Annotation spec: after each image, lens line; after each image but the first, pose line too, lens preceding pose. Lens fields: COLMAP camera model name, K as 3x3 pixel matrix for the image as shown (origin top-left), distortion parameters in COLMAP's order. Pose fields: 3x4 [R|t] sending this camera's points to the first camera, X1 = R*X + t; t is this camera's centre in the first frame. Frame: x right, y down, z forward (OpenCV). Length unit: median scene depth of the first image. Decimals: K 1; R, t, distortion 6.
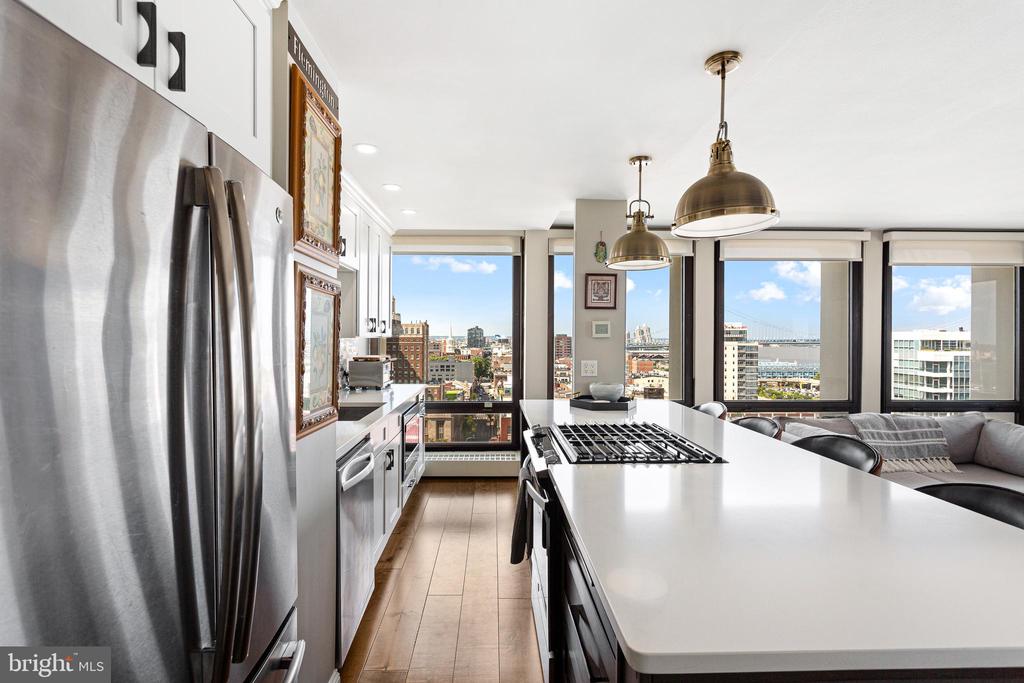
lens RADIAL K [[484.5, 0, 508.8], [0, 484.5, 339.0], [0, 0, 1]] dist [-0.002943, 0.005873]
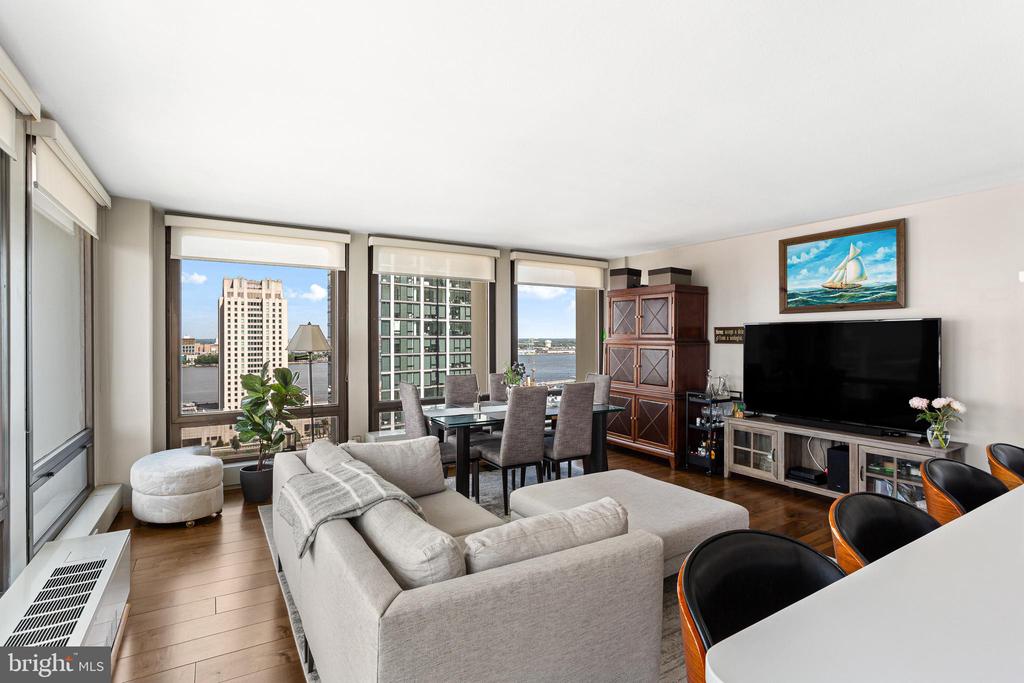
lens RADIAL K [[489.5, 0, 505.7], [0, 489.5, 338.1], [0, 0, 1]] dist [-0.017620, 0.007838]
pose [[-0.494358, -0.003036, 0.869253, 0.139572], [0.002135, 0.999987, 0.004707, -0.004856], [-0.869256, 0.004183, -0.494345, 0.834689]]
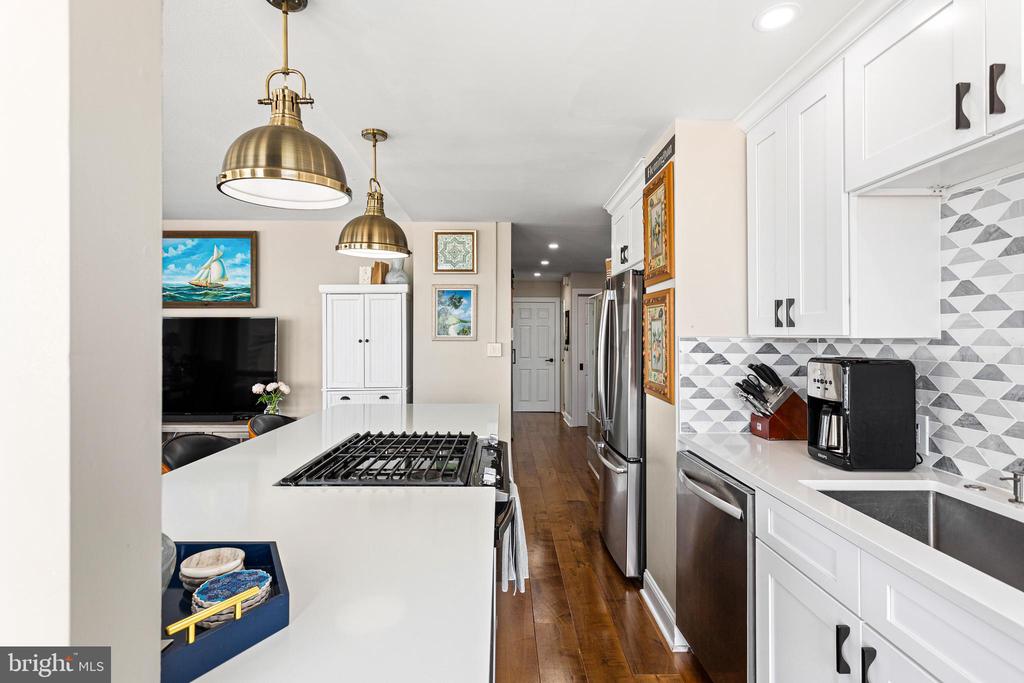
lens RADIAL K [[484.5, 0, 515.1], [0, 484.5, 333.3], [0, 0, 1]] dist [-0.002943, 0.005873]
pose [[-0.999962, -0.003044, 0.008191, 0.009698], [-0.003039, 0.999995, 0.000622, -0.002849], [-0.008193, 0.000597, -0.999966, 0.793798]]
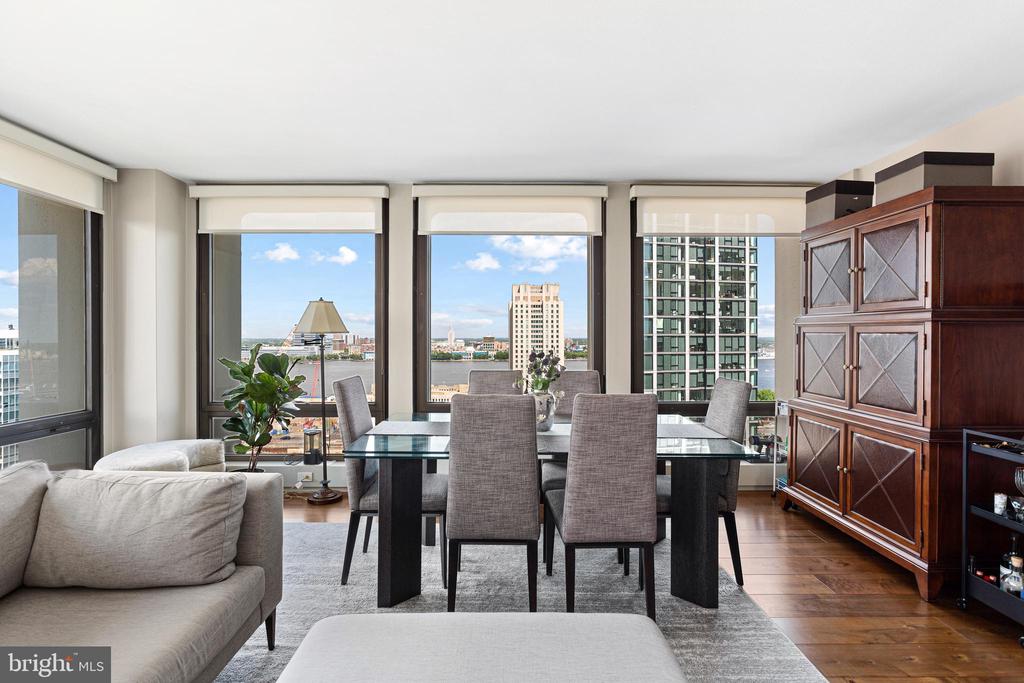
lens RADIAL K [[489.5, 0, 510.0], [0, 489.5, 337.7], [0, 0, 1]] dist [-0.017620, 0.007838]
pose [[0.020681, -0.004128, 0.999778, 0.390494], [0.003784, 0.999985, 0.004050, 0.026553], [-0.999779, 0.003699, 0.020696, 0.406787]]
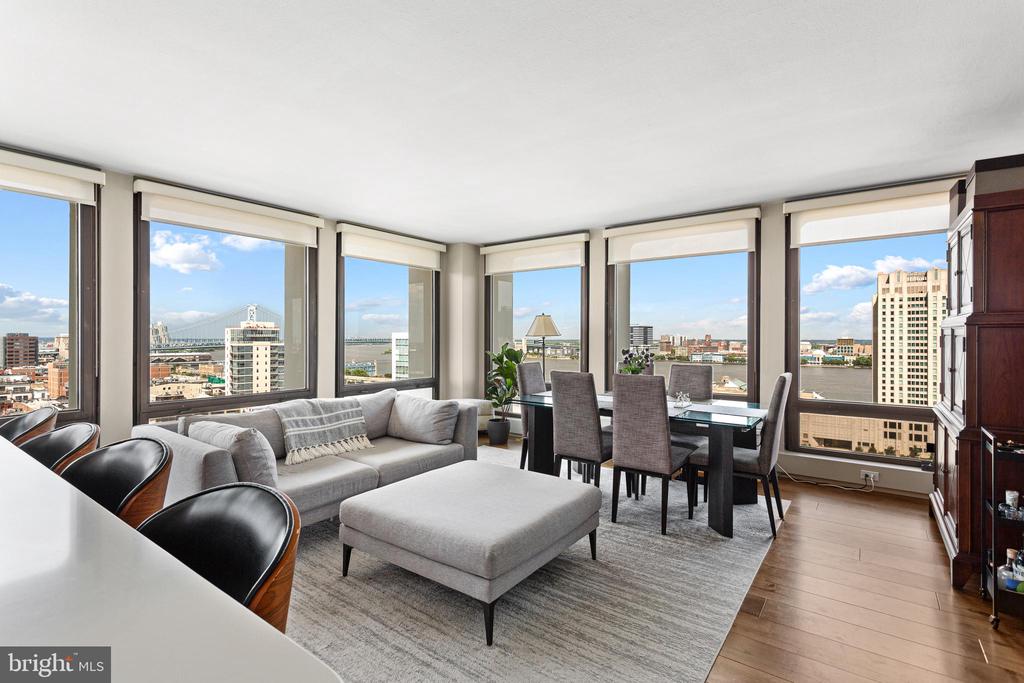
lens RADIAL K [[484.5, 0, 510.1], [0, 484.5, 338.3], [0, 0, 1]] dist [-0.002943, 0.005873]
pose [[0.621327, -0.002008, 0.783549, 0.196580], [0.003285, 0.999995, -0.000042, 0.026147], [-0.783544, 0.002600, 0.621331, 0.074428]]
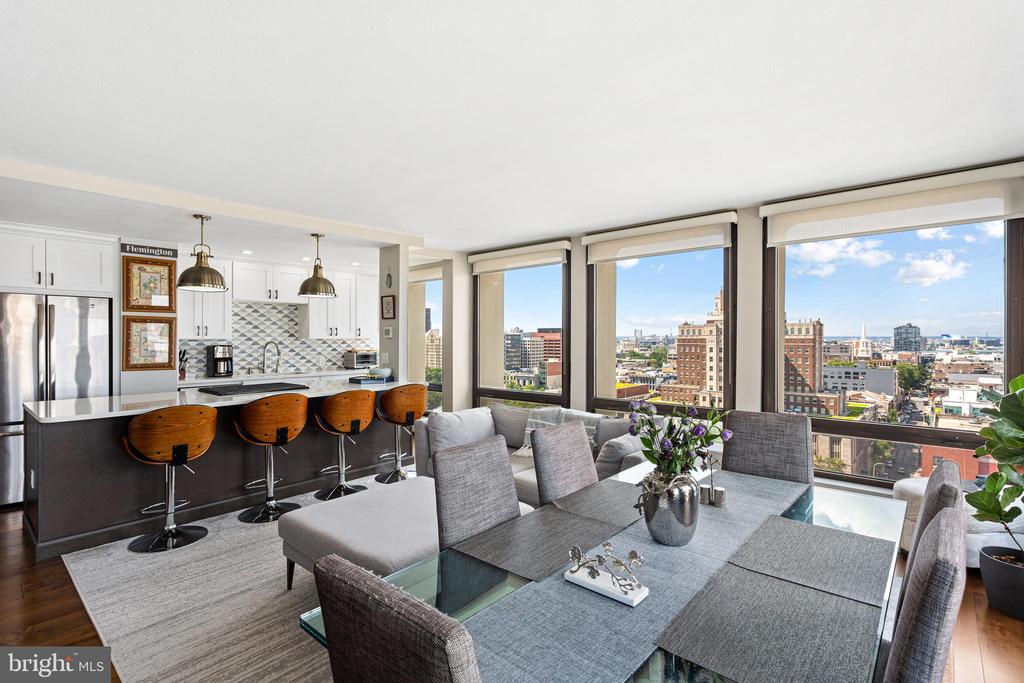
lens RADIAL K [[484.5, 0, 509.8], [0, 484.5, 338.6], [0, 0, 1]] dist [-0.002943, 0.005873]
pose [[0.730398, -0.004147, -0.683009, 1.023318], [0.001644, 0.999989, -0.004314, 0.004269], [0.683020, 0.002027, 0.730397, 0.107436]]
